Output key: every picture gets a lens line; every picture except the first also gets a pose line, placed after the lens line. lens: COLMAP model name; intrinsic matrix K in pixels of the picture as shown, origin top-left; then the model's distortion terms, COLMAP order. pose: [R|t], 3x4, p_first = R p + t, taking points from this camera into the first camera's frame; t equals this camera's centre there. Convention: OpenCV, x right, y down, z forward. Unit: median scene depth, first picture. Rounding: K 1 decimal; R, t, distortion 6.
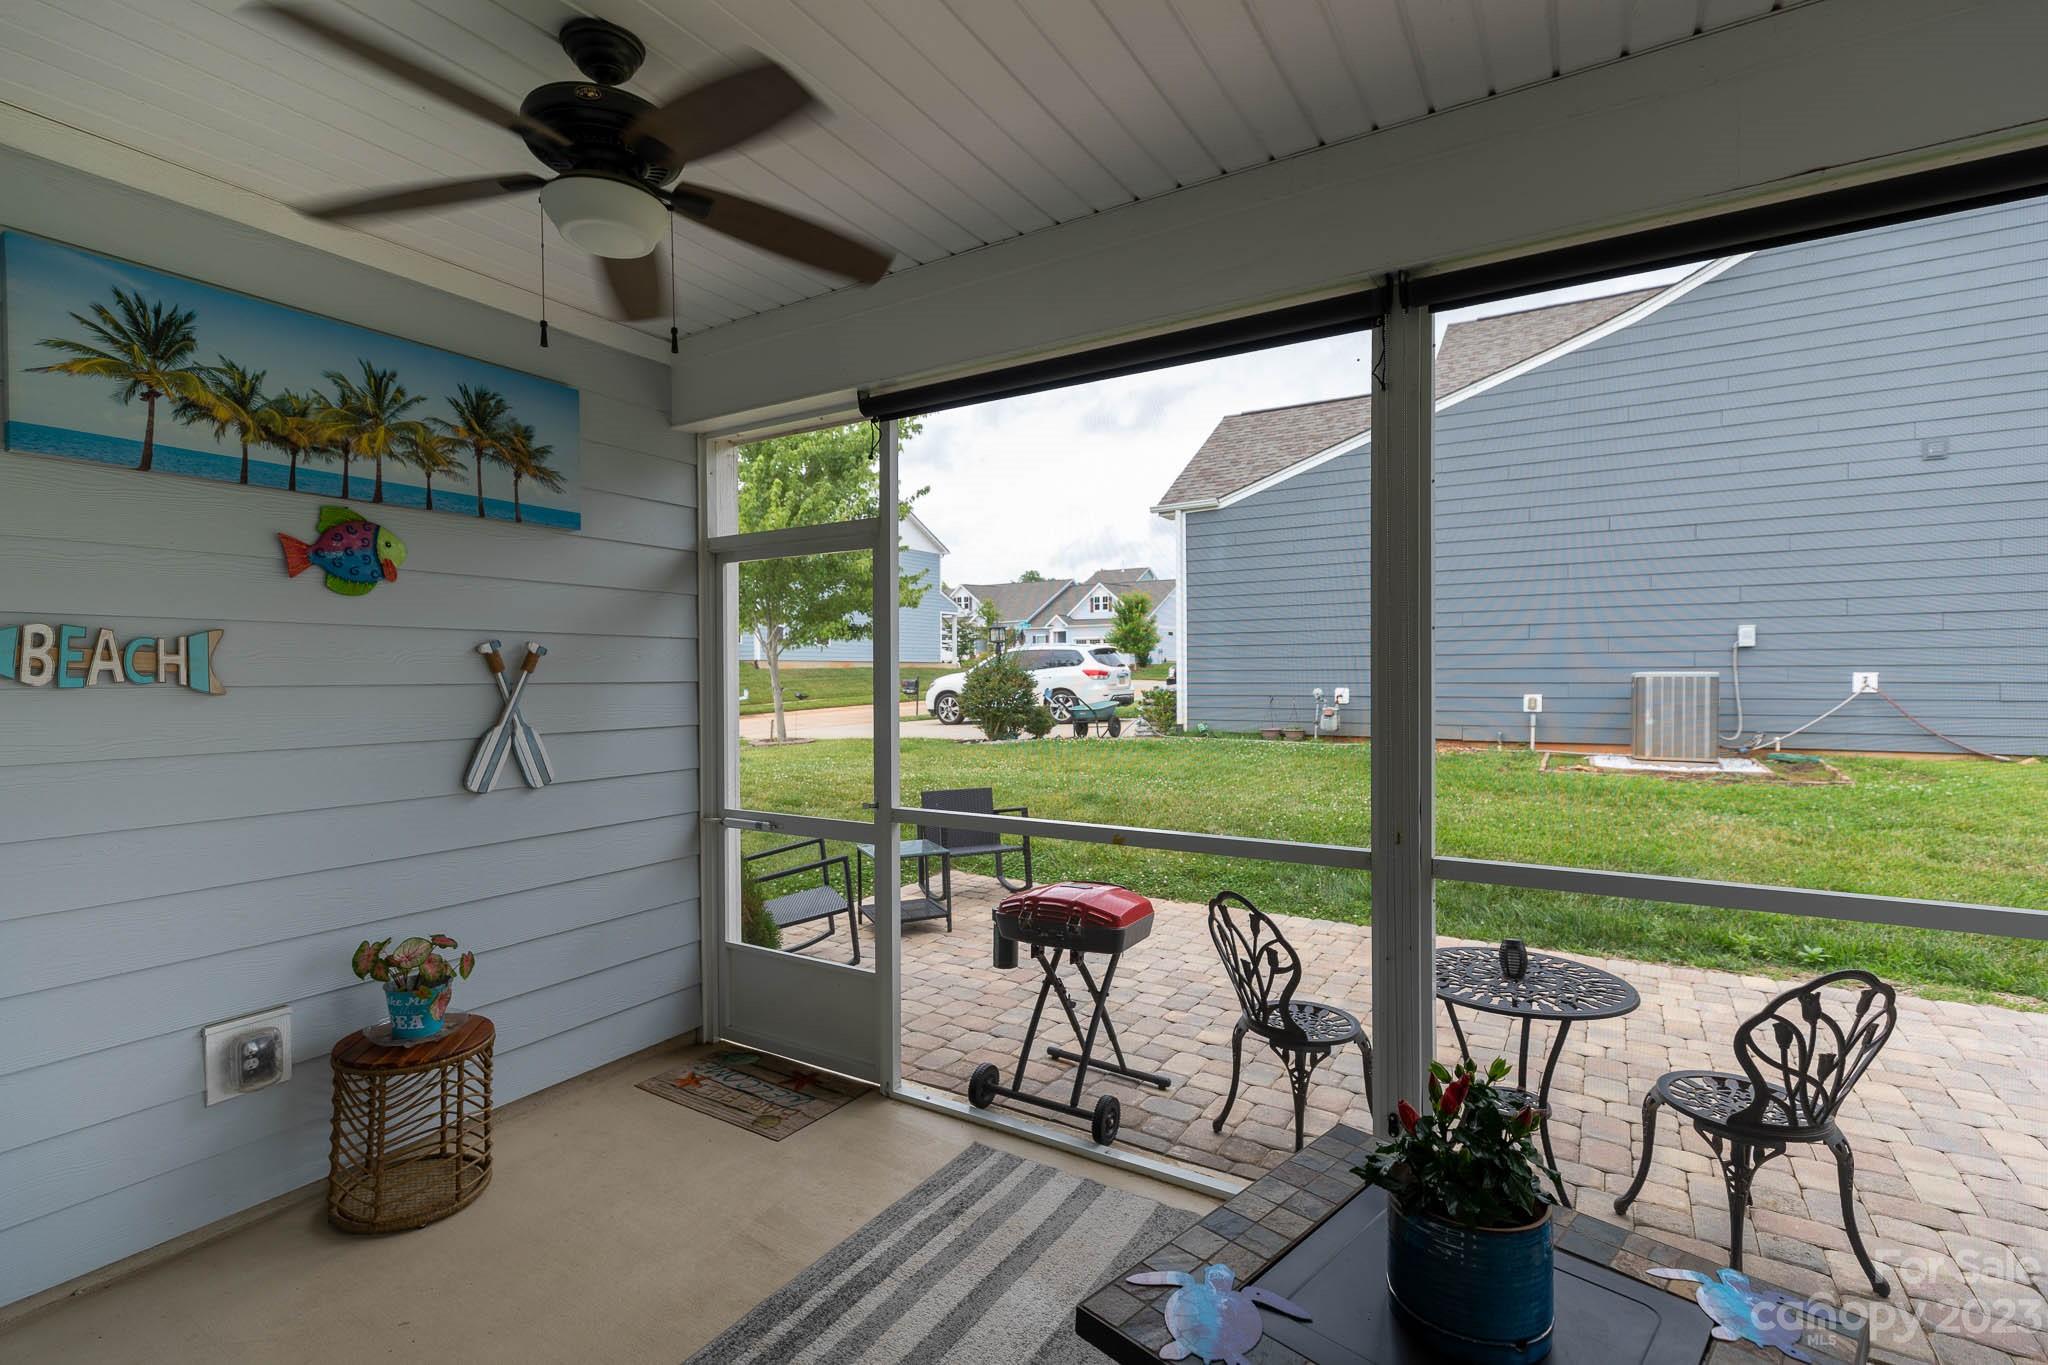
lens RADIAL K [[924.7, 0, 1026.0], [0, 924.7, 675.7], [0, 0, 1]] dist [0.001770, 0.000576]
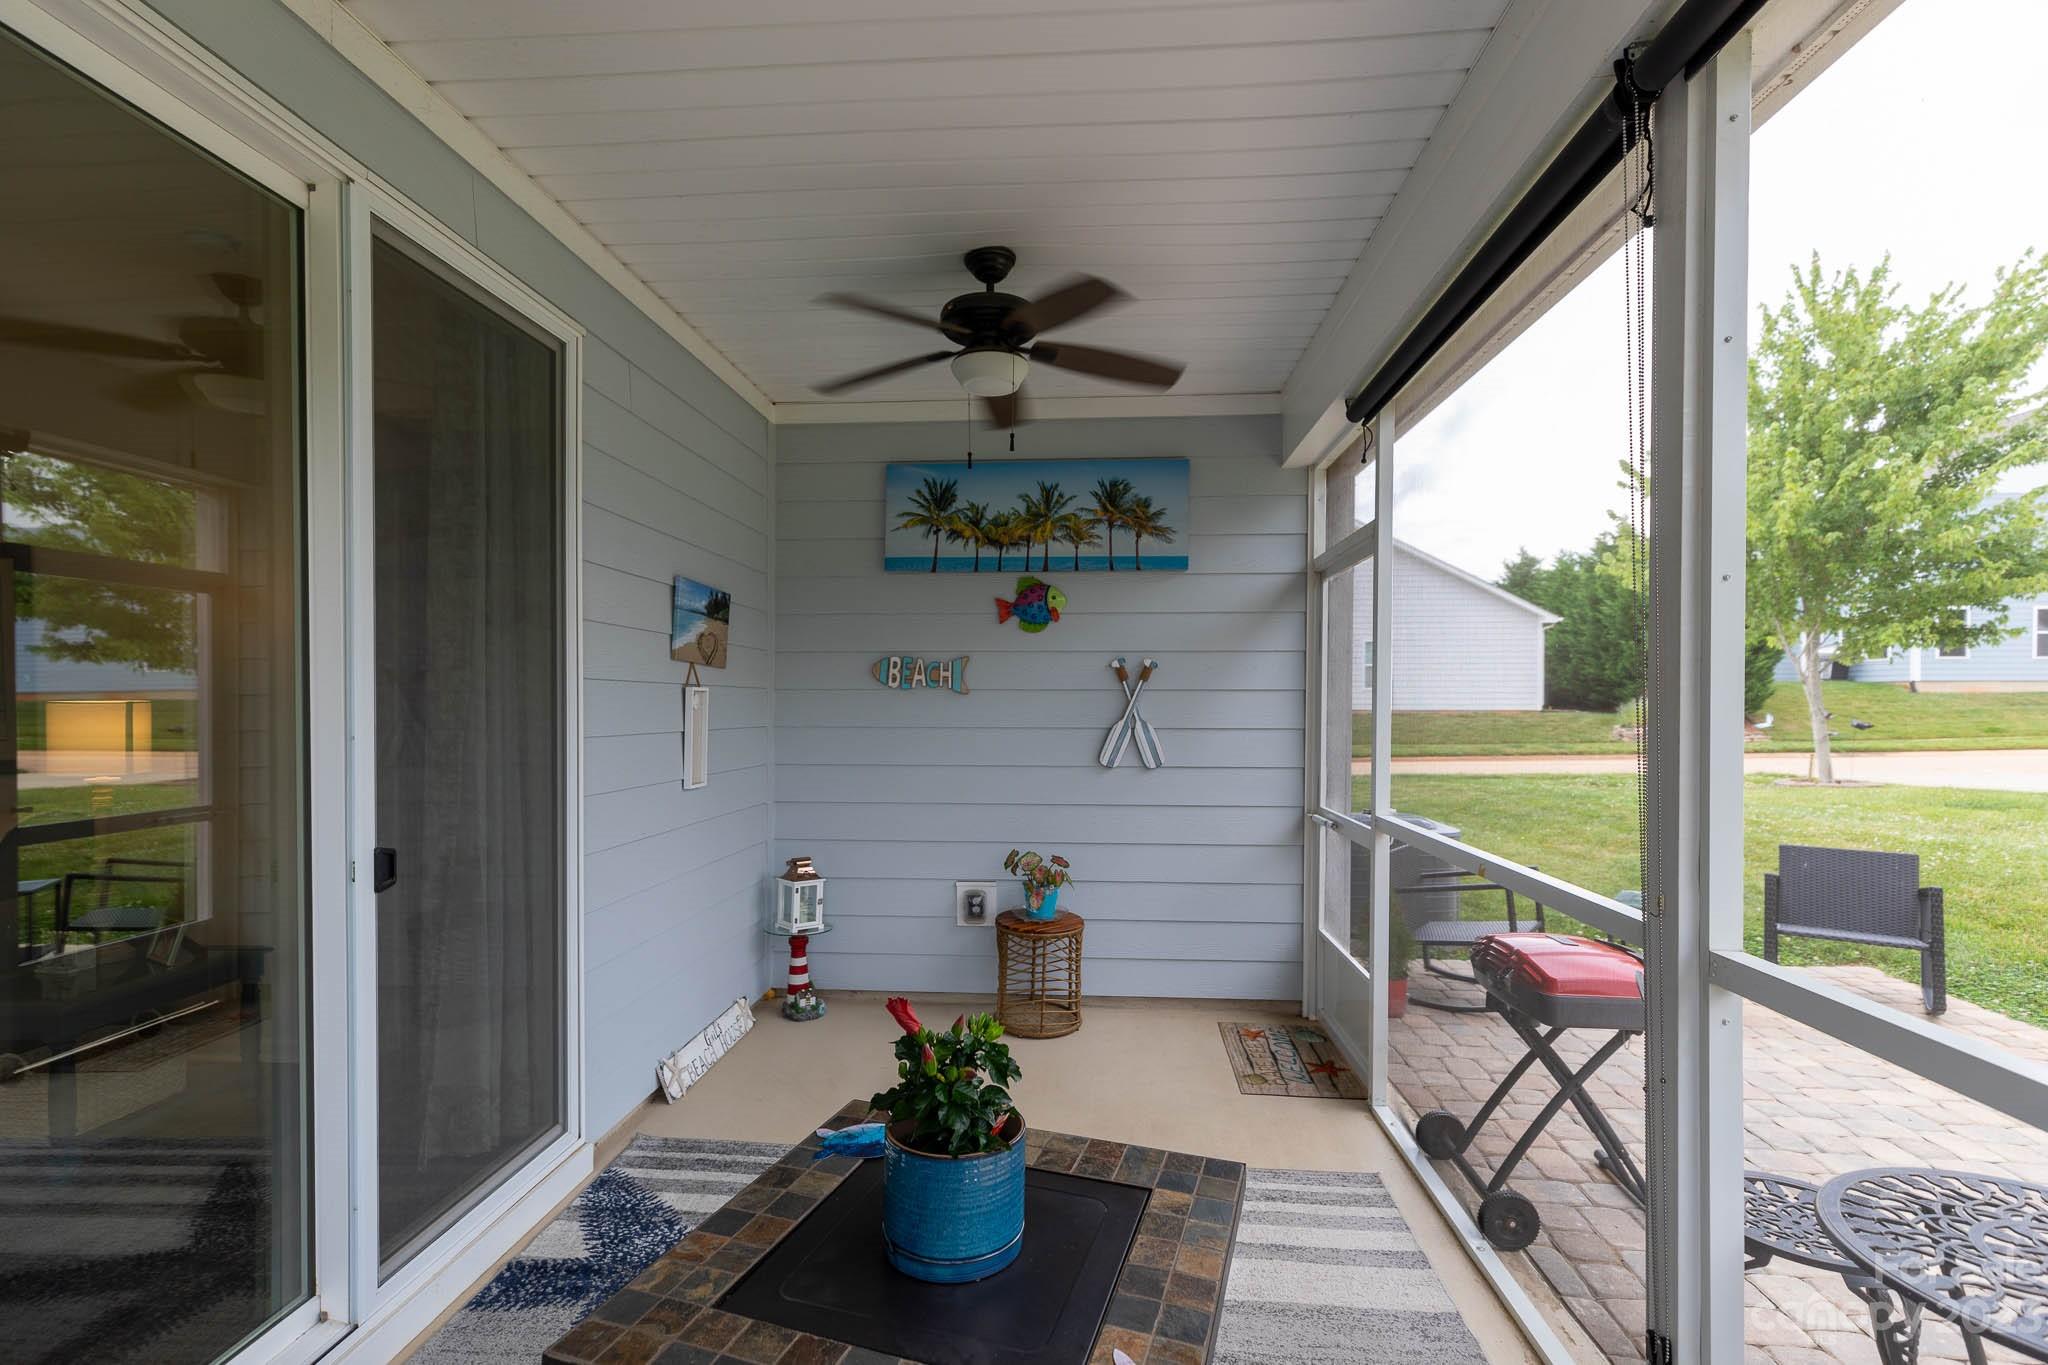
lens RADIAL K [[938.8, 0, 1028.2], [0, 938.8, 690.3], [0, 0, 1]] dist [0.000605, 0.000592]
pose [[0.457135, -0.005596, -0.889380, 0.662569], [-0.005629, 0.999942, -0.009184, 0.025722], [0.889379, 0.009205, 0.457077, 0.254245]]
